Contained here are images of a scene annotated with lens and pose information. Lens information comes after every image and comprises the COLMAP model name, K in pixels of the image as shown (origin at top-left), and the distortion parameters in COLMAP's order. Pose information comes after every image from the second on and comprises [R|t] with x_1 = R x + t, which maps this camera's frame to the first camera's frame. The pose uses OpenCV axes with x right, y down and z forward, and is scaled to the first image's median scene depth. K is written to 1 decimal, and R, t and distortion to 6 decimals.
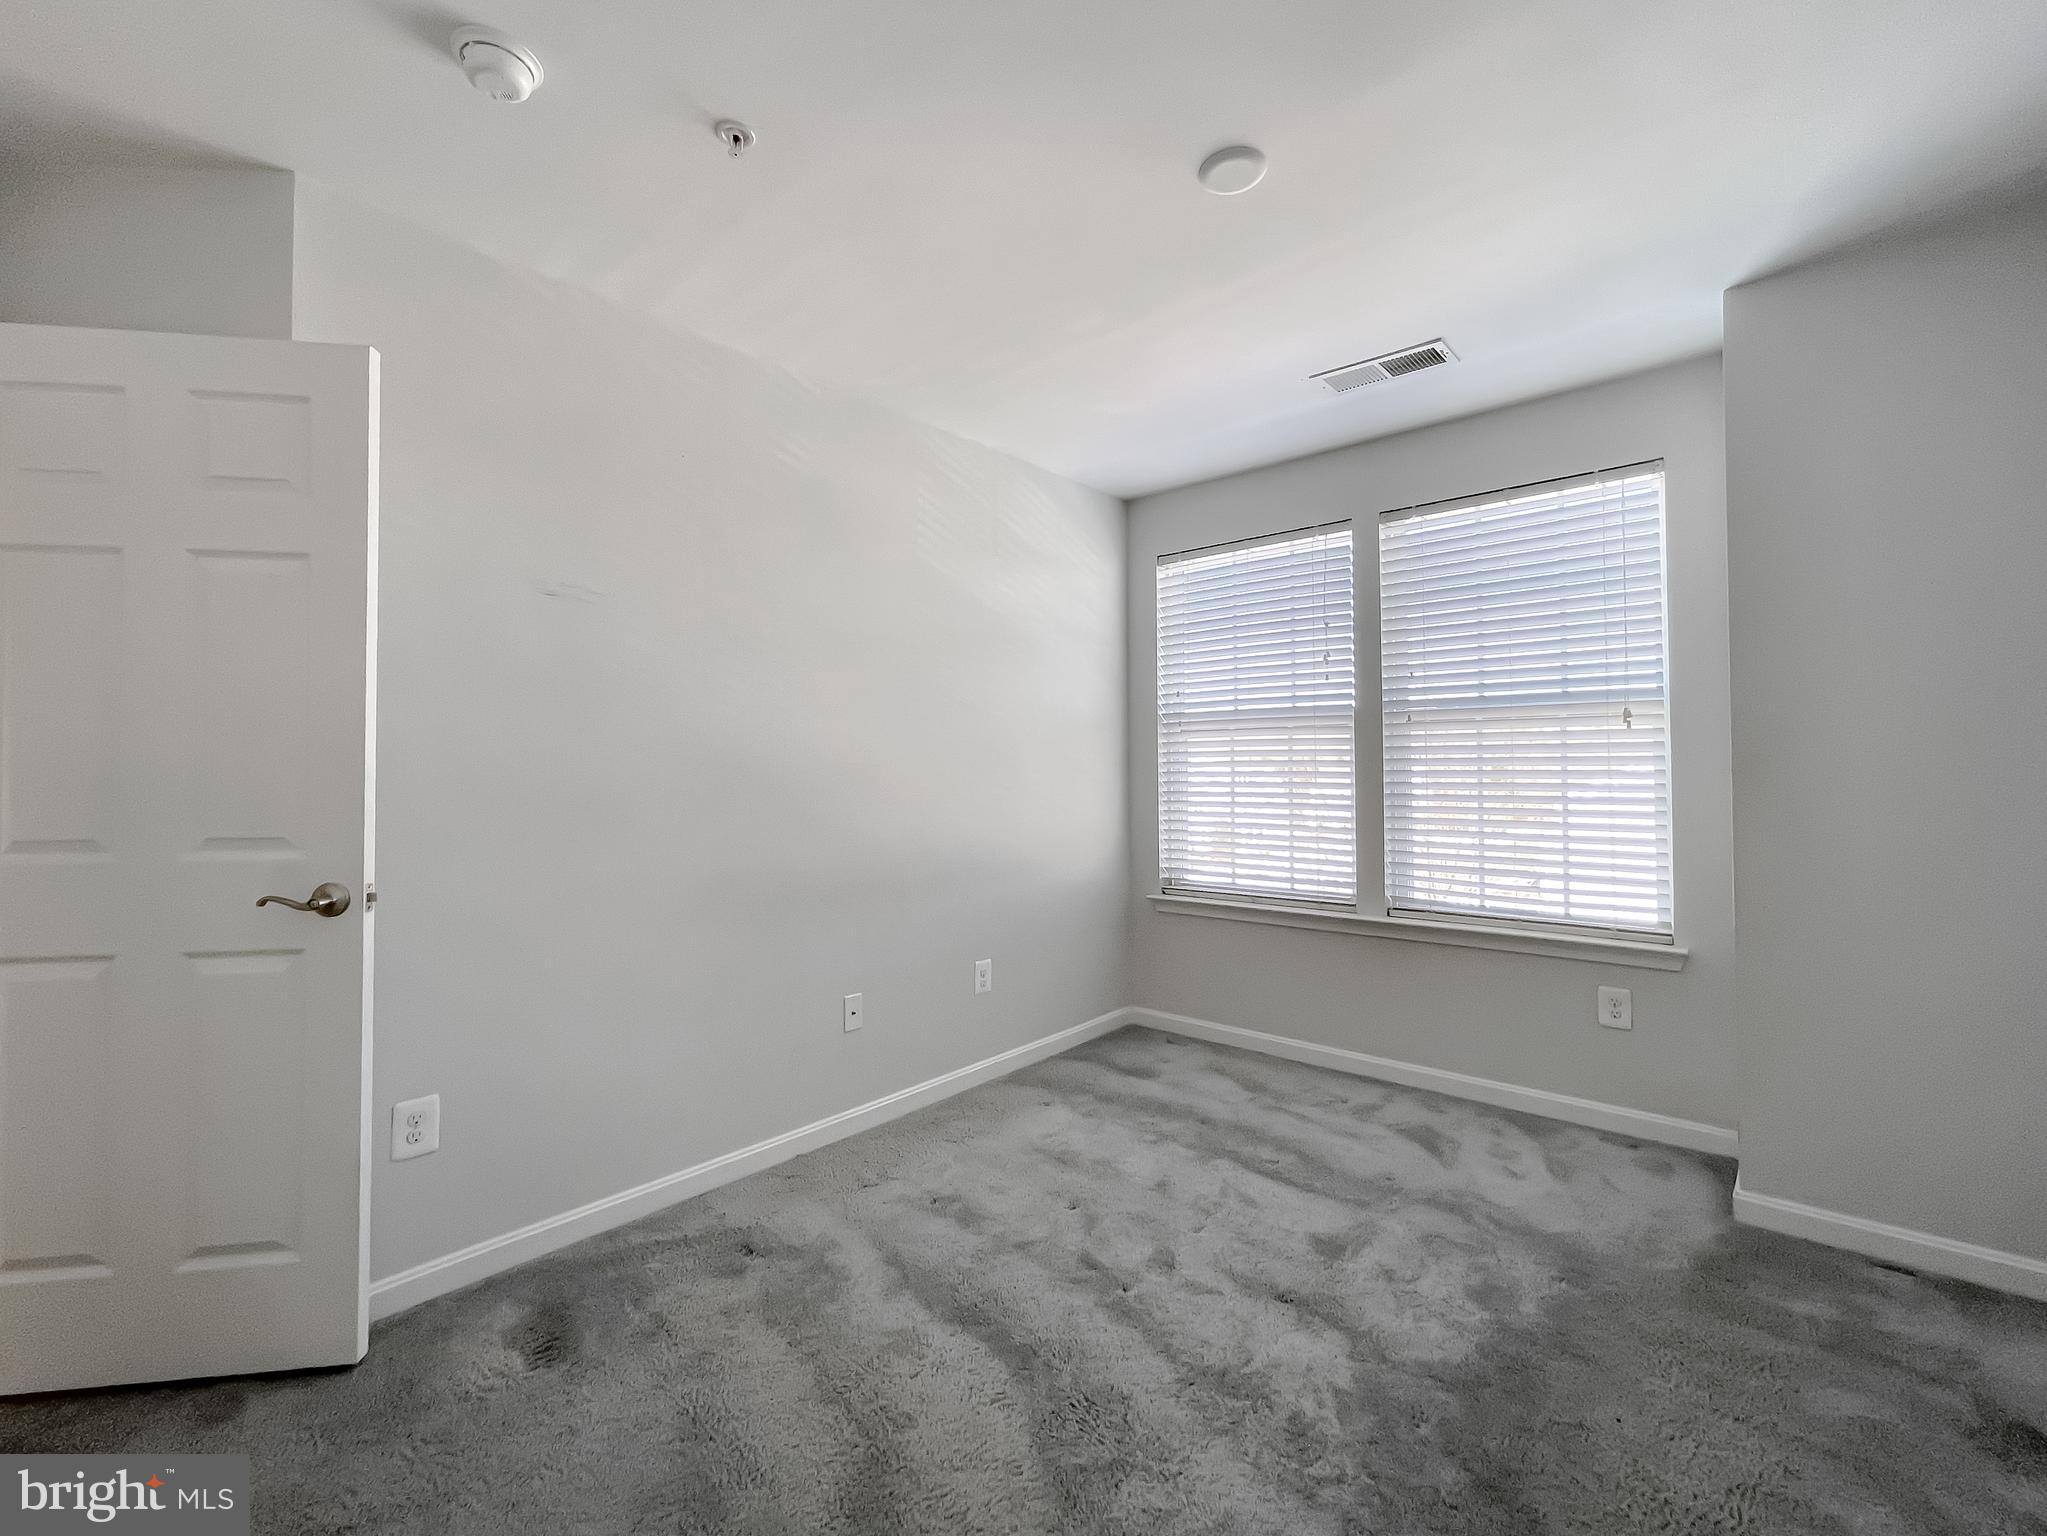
lens RADIAL K [[866.3, 0, 1024.3], [0, 866.3, 770.3], [0, 0, 1]] dist [-0.001617, 0.000677]
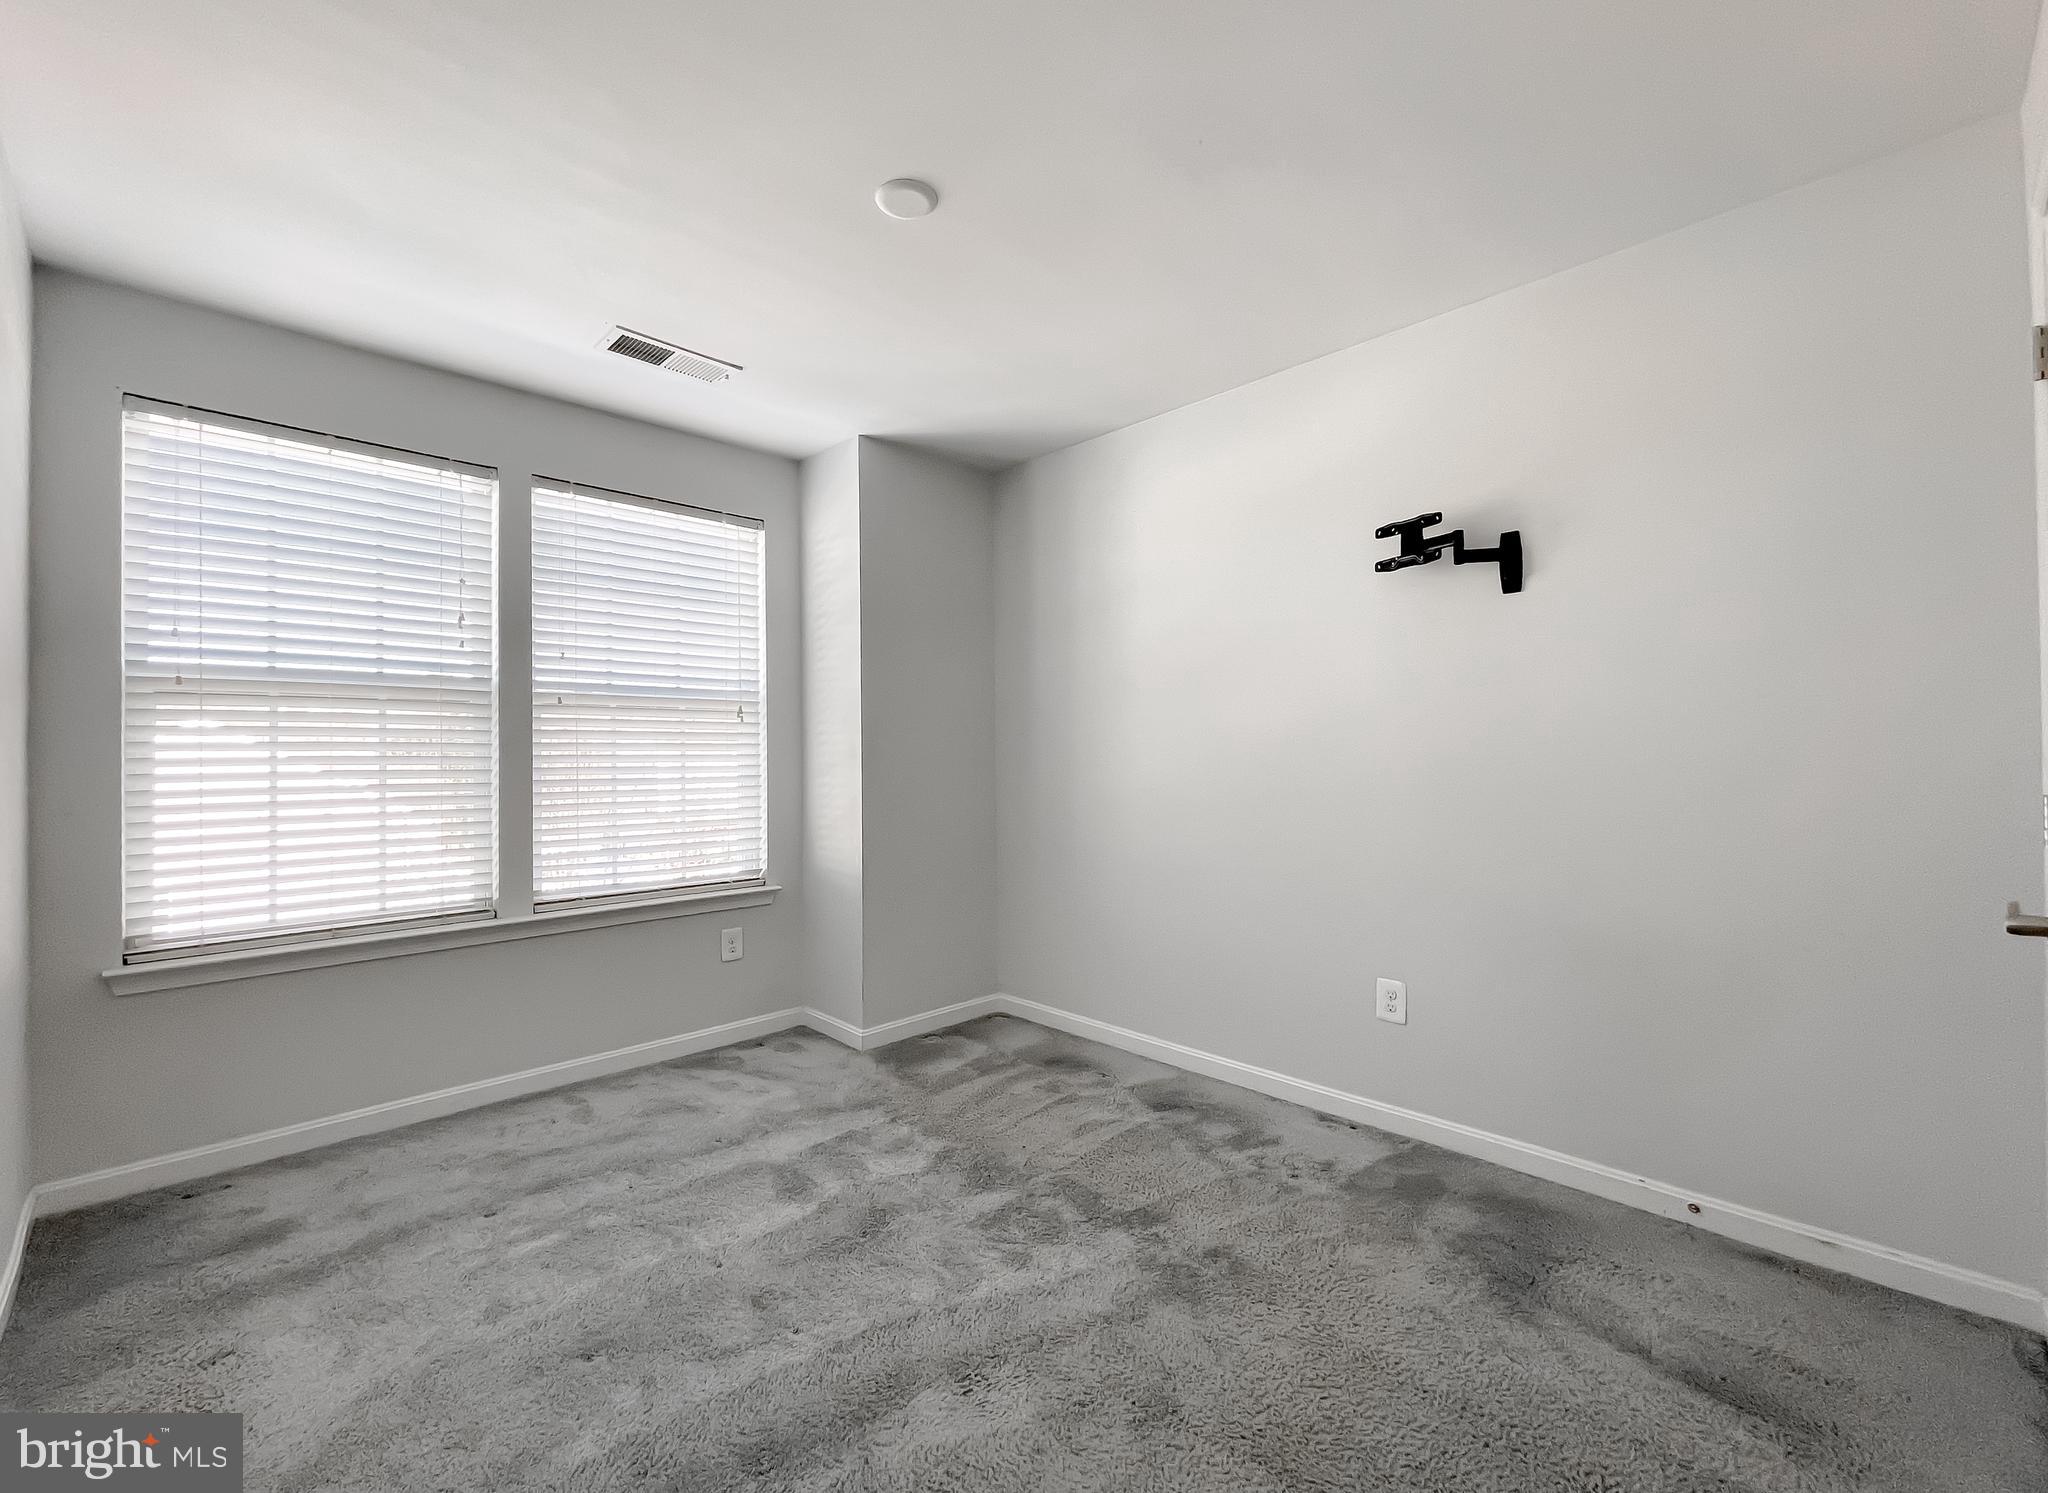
lens RADIAL K [[862.3, 0, 1029.6], [0, 862.3, 753.2], [0, 0, 1]] dist [0.000197, -0.000104]
pose [[0.079272, 0.001997, 0.996851, -0.467460], [0.002697, 0.999994, -0.002217, 0.001167], [-0.996849, 0.002864, 0.079266, 0.414612]]
